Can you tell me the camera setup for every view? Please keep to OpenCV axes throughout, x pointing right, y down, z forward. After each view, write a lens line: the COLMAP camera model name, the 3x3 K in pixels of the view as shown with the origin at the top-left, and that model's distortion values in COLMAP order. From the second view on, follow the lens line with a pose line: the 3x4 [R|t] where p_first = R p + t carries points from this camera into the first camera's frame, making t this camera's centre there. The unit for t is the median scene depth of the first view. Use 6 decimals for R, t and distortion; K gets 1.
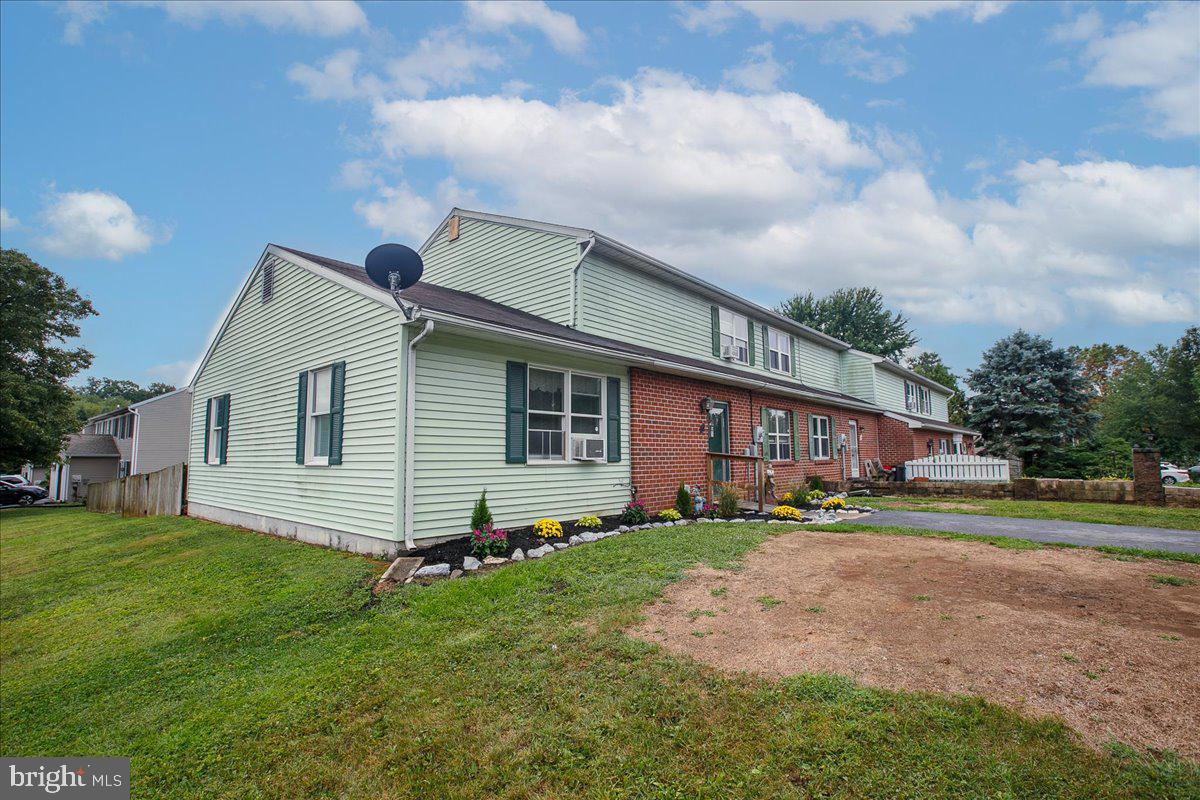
lens RADIAL K [[549.6, 0, 596.4], [0, 549.6, 398.7], [0, 0, 1]] dist [-0.060689, 0.021340]
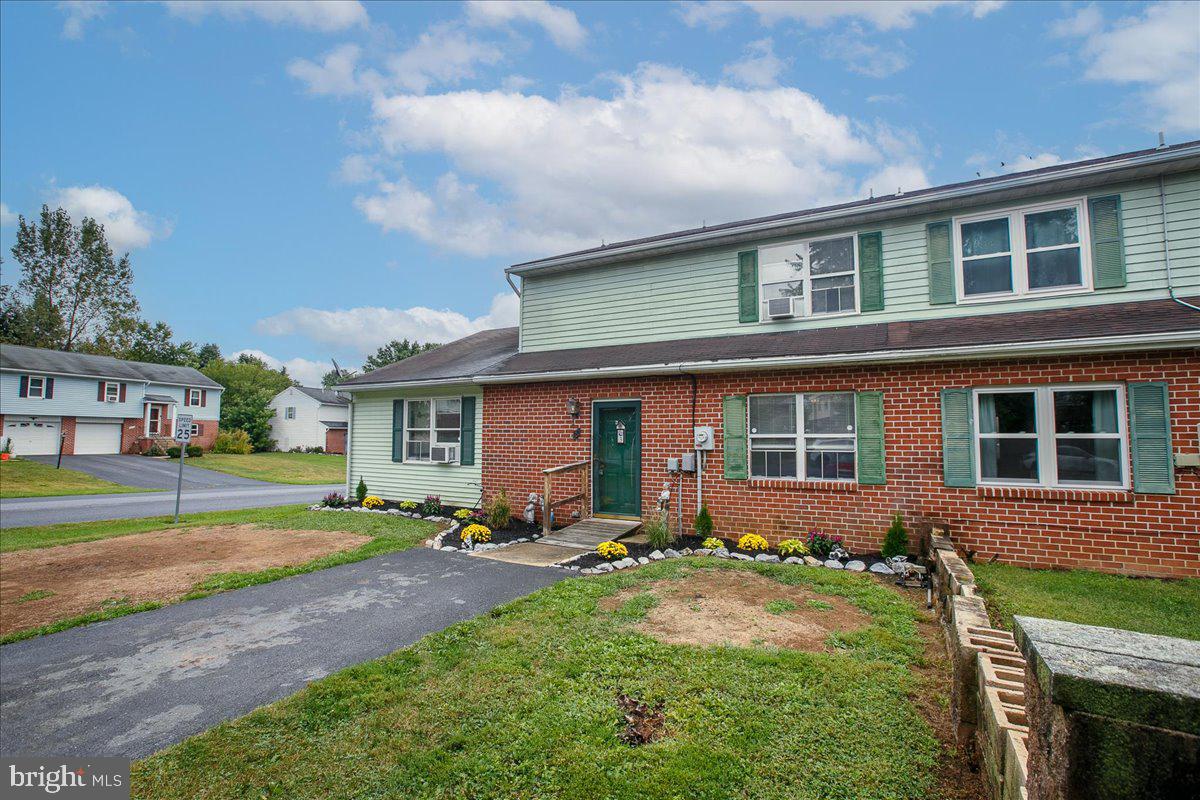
lens RADIAL K [[549.6, 0, 596.4], [0, 549.6, 398.7], [0, 0, 1]] dist [-0.060689, 0.021340]
pose [[0.223983, -0.069125, -0.972139, 1.321886], [0.091173, 0.994593, -0.049715, 0.054797], [0.970319, -0.077497, 0.229074, 1.022872]]
